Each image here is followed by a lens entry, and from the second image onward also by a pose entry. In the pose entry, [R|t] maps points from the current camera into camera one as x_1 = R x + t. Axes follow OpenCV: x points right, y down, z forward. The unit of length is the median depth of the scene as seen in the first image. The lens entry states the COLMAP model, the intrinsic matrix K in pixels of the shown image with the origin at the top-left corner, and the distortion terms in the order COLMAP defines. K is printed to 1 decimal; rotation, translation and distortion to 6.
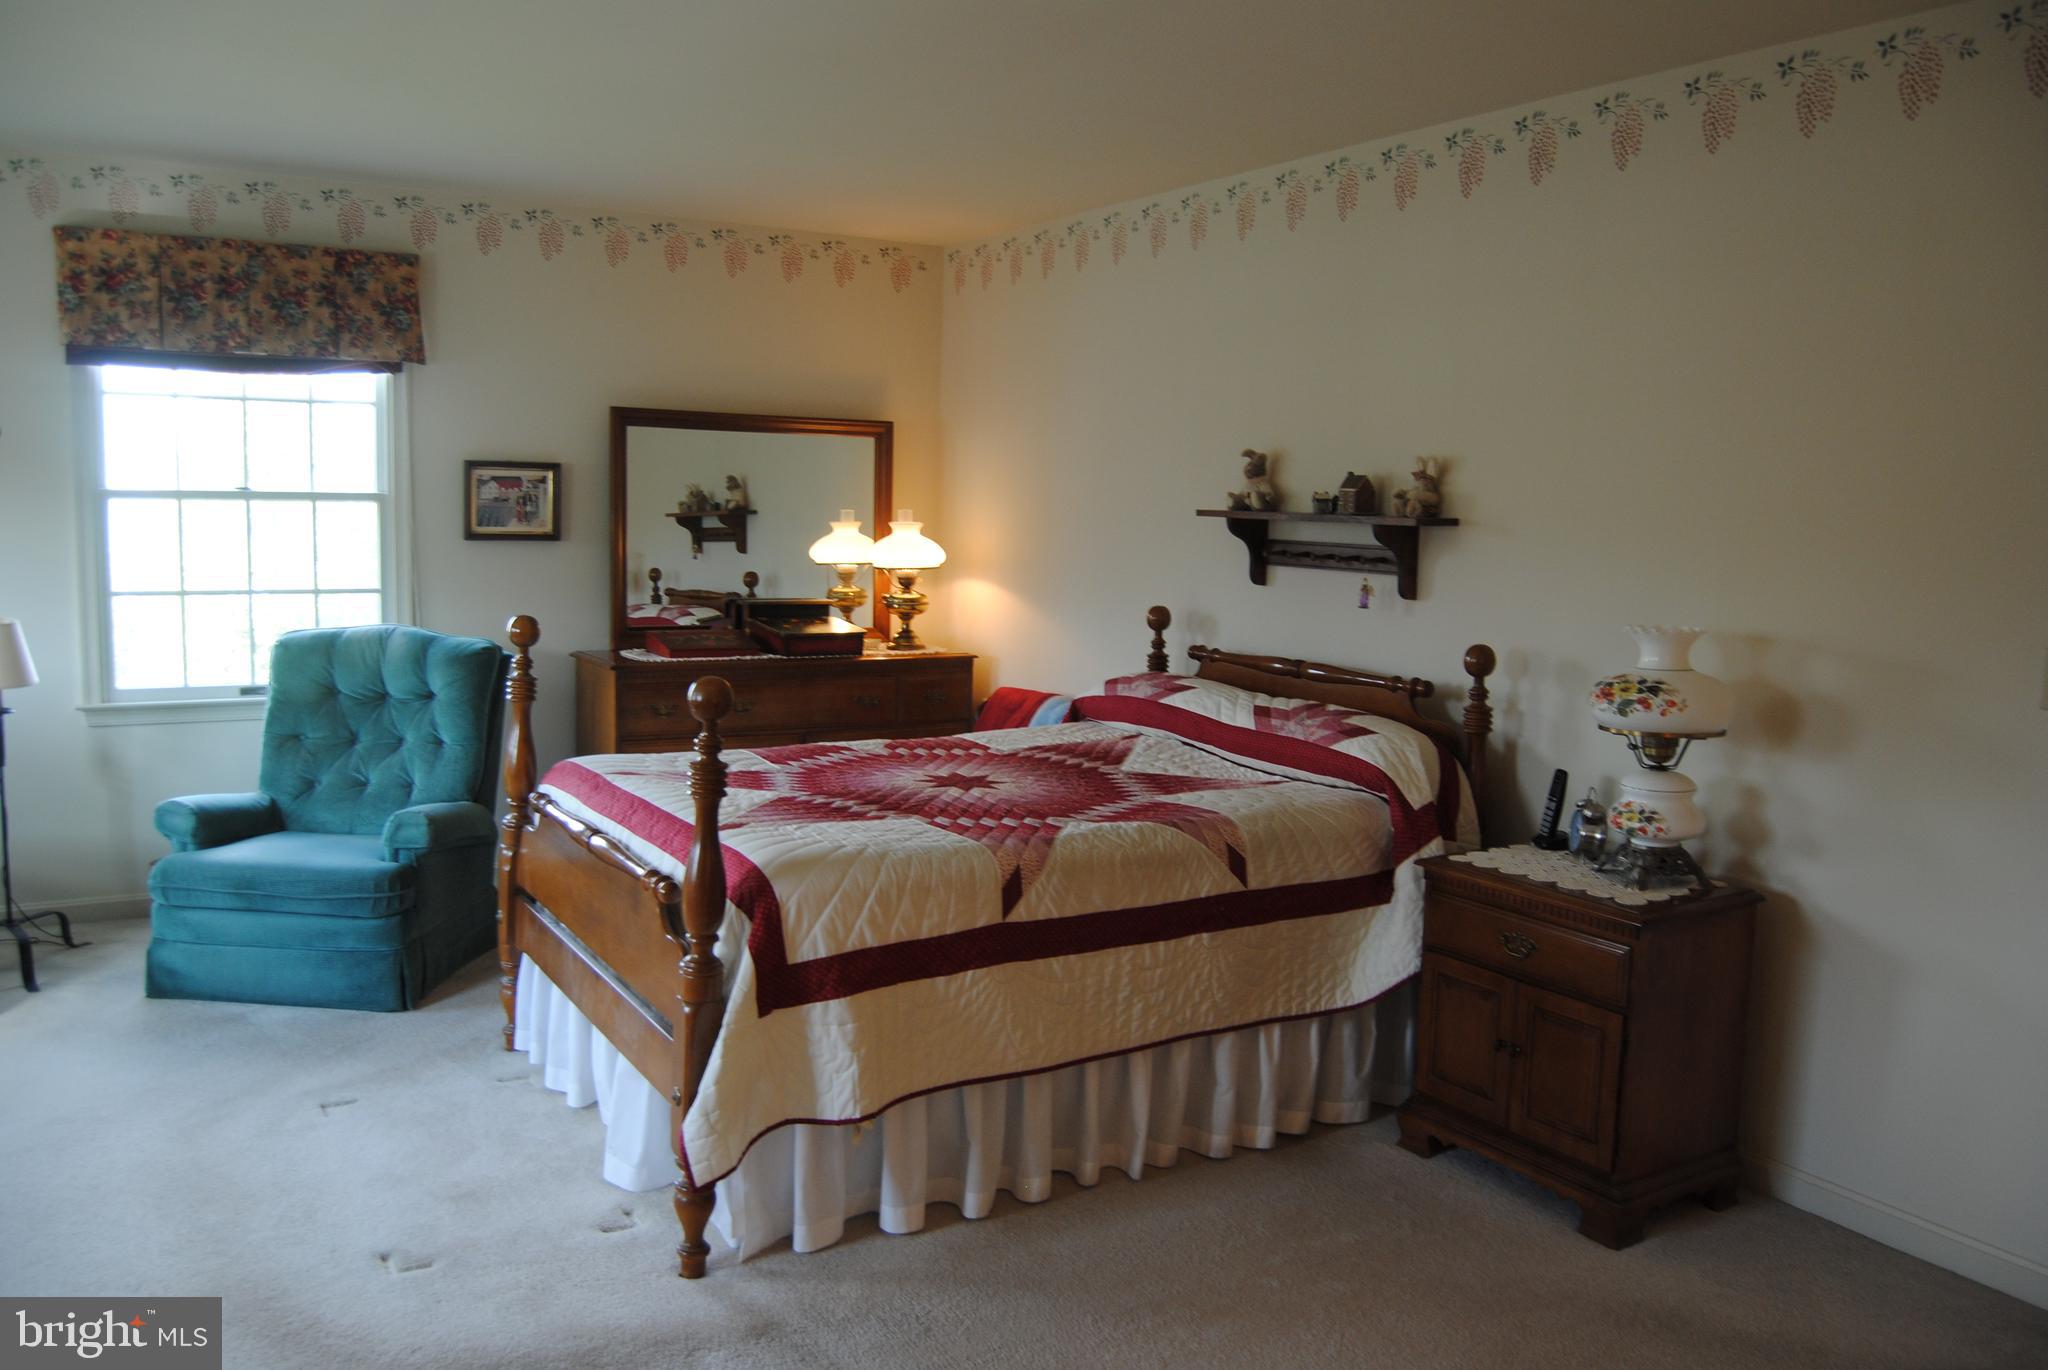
lens RADIAL K [[1589.1, 0, 1038.4], [0, 1589.1, 683.8], [0, 0, 1]] dist [-0.102038, 0.041350]
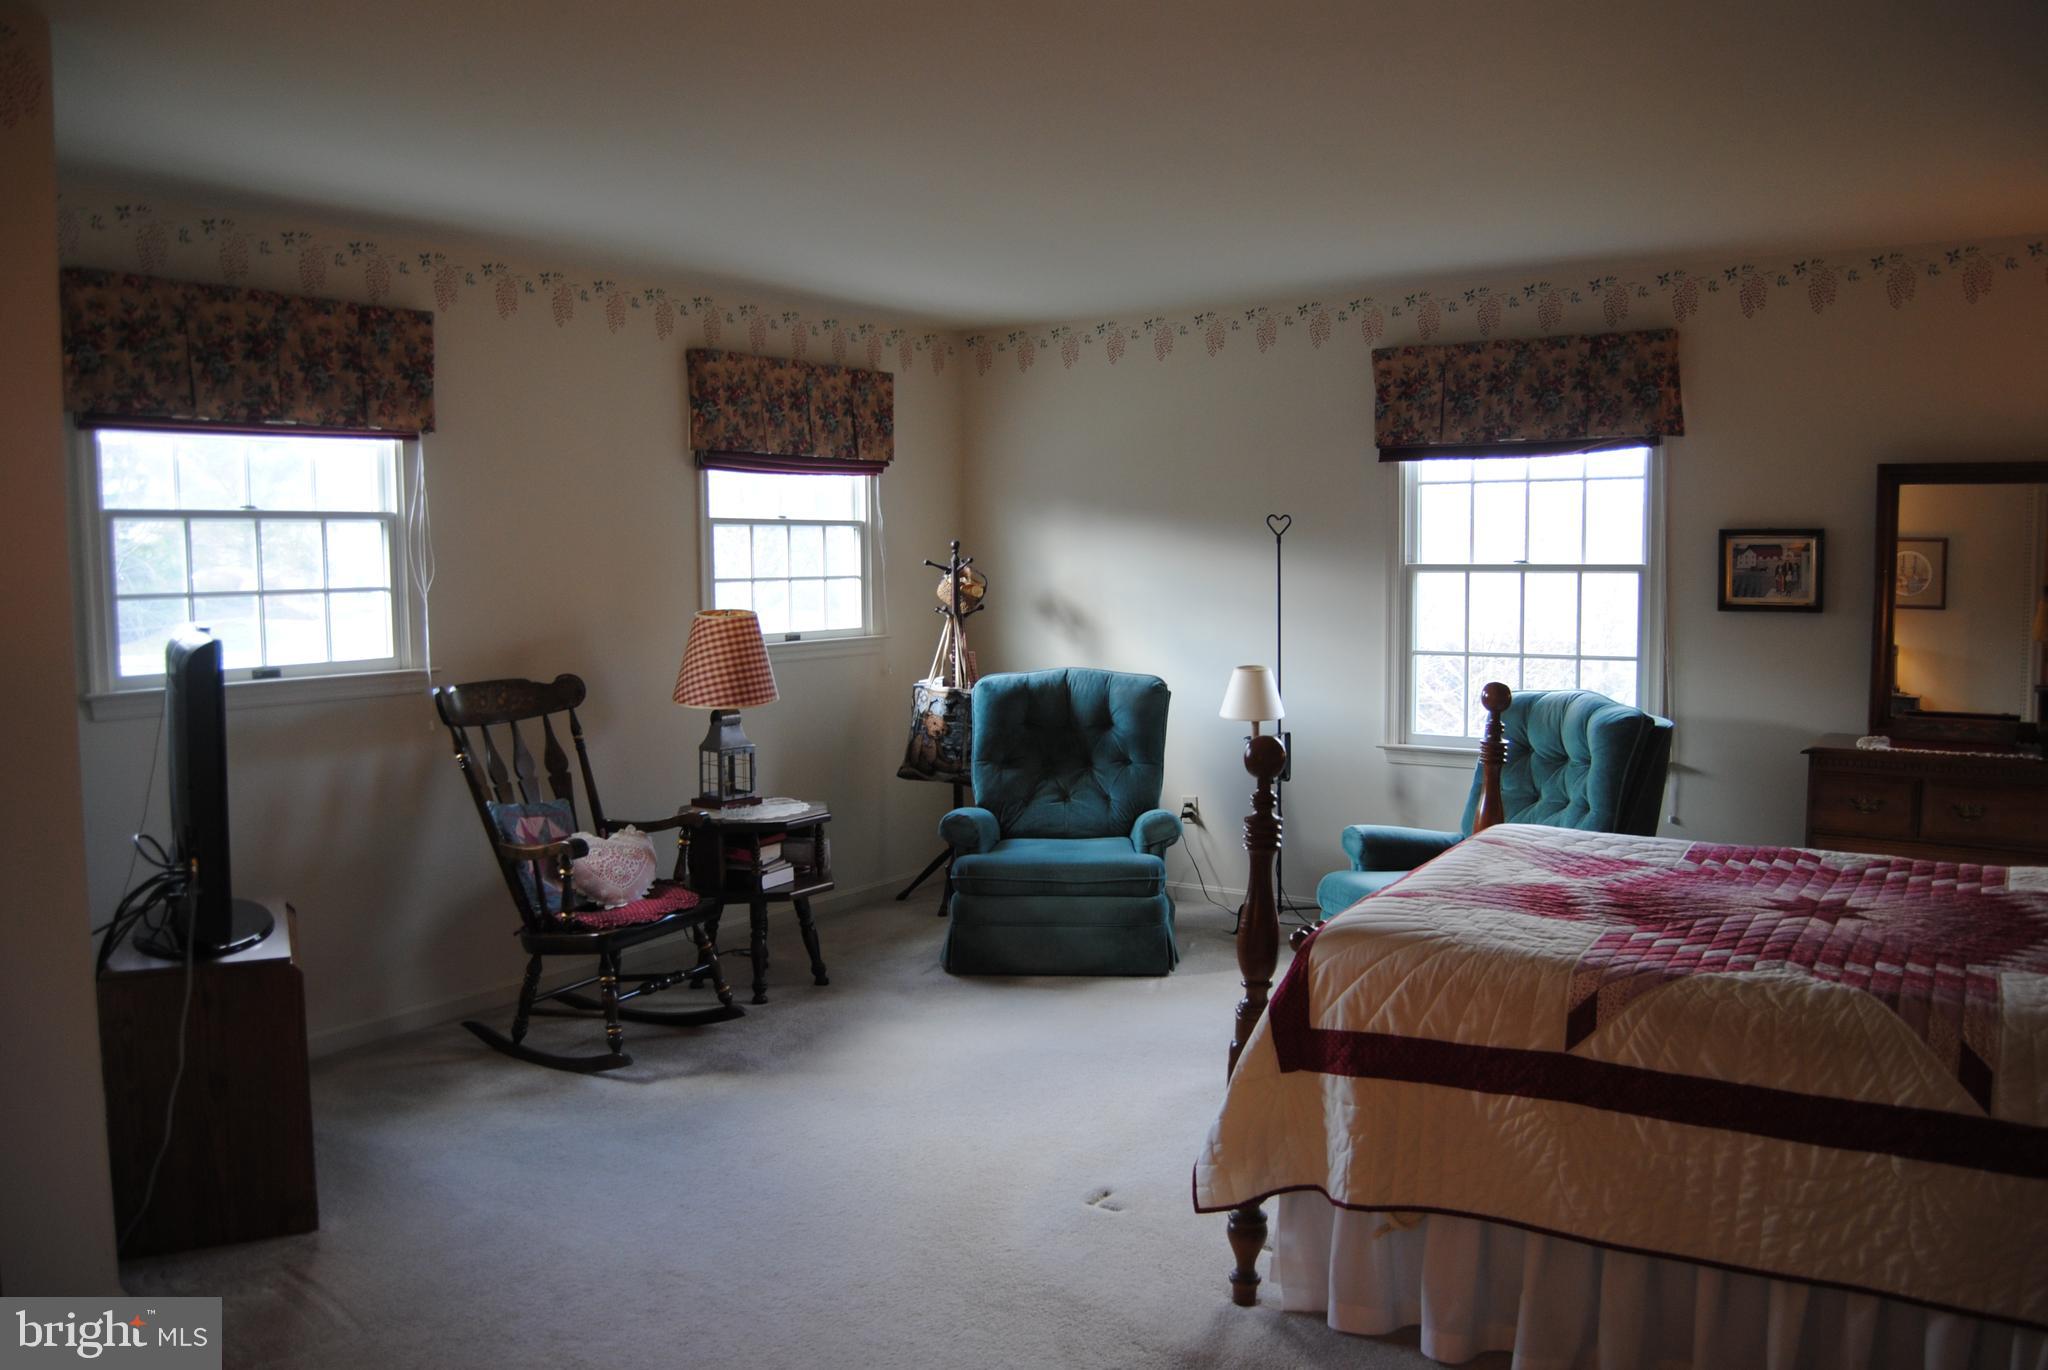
lens RADIAL K [[1589.1, 0, 1037.2], [0, 1589.1, 691.9], [0, 0, 1]] dist [-0.102038, 0.041350]
pose [[0.421166, 0.046388, -0.905797, 0.386518], [-0.084831, 0.996328, 0.011580, -0.018633], [0.903008, 0.071963, 0.423555, 0.234312]]
